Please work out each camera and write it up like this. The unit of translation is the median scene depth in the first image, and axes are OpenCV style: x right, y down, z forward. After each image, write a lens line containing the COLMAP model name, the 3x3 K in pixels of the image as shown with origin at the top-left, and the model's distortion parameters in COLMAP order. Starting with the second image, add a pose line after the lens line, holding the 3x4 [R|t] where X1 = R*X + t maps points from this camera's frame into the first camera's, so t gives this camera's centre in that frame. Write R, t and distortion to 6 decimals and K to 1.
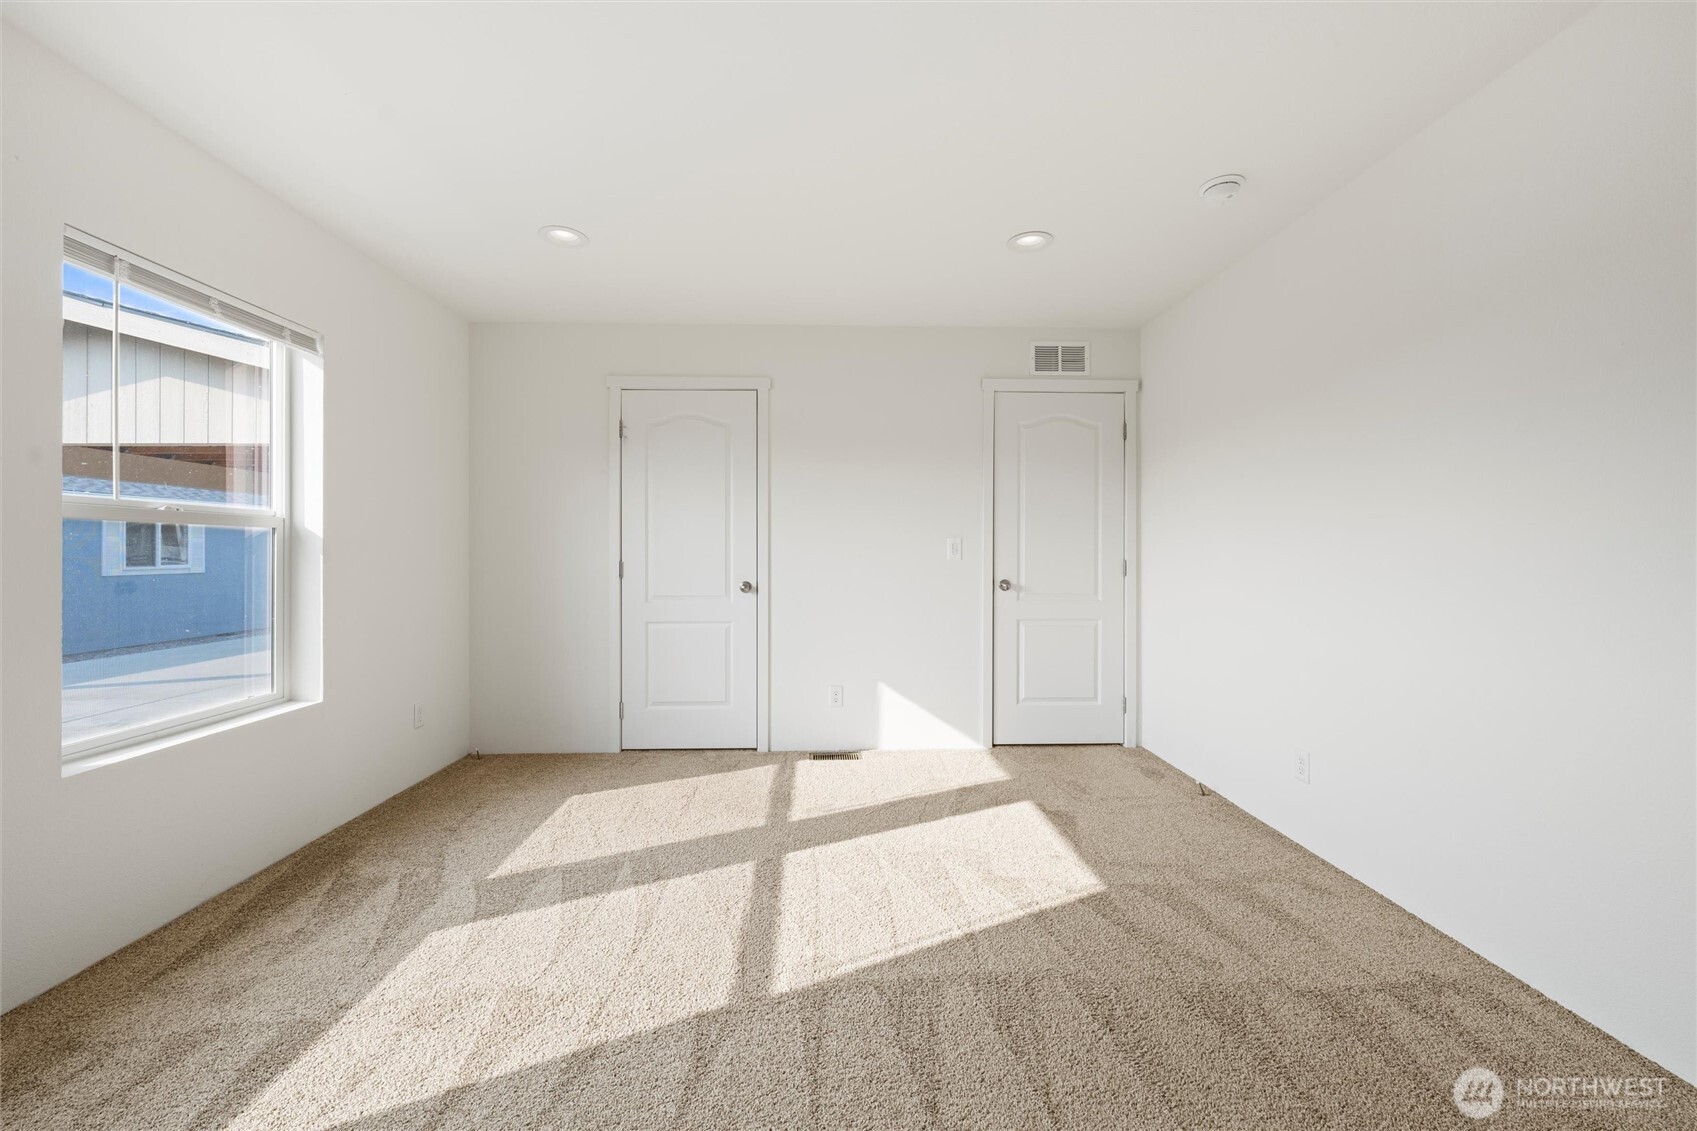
lens RADIAL K [[664.1, 0, 849.5], [0, 664.1, 554.7], [0, 0, 1]] dist [0.000512, -0.000189]
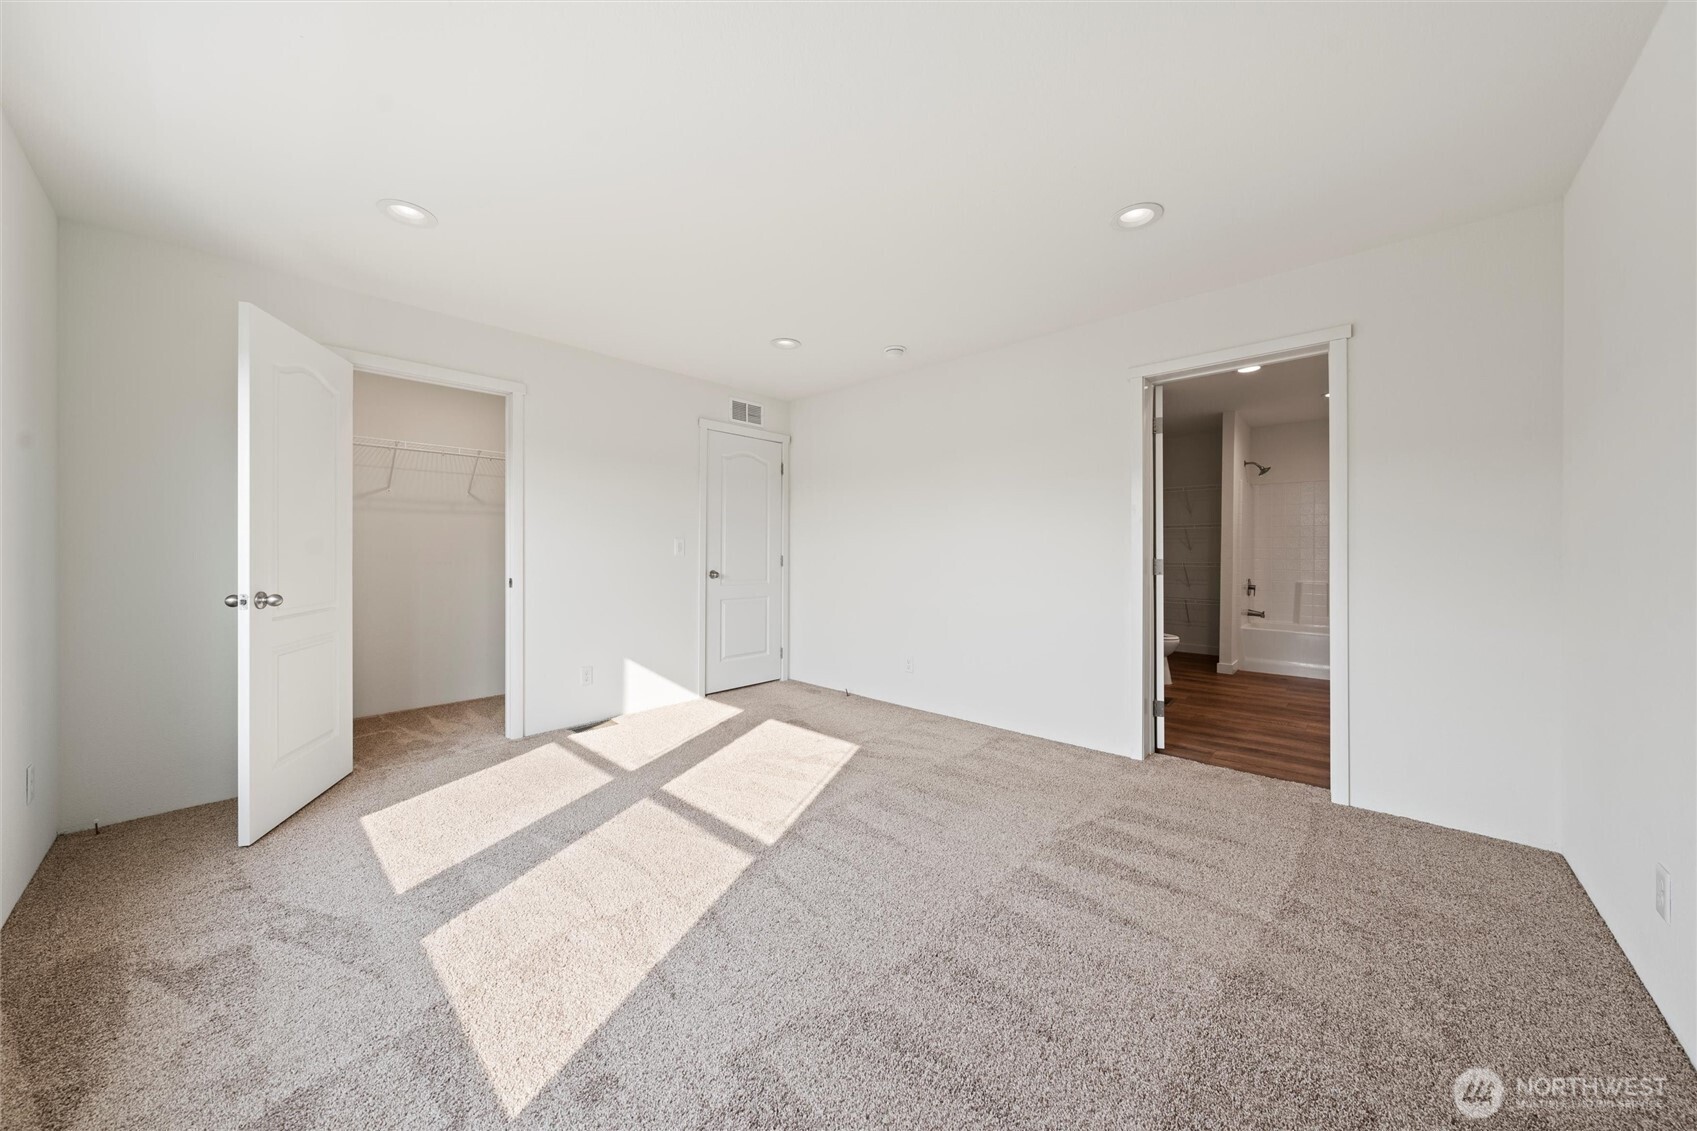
lens RADIAL K [[574.0, 0, 851.0], [0, 574.0, 558.6], [0, 0, 1]] dist [-0.003685, -0.000167]
pose [[0.703079, -0.006758, 0.711079, -0.592023], [-0.002160, 0.999930, 0.011639, -0.000643], [-0.711108, -0.009719, 0.703015, -0.022340]]
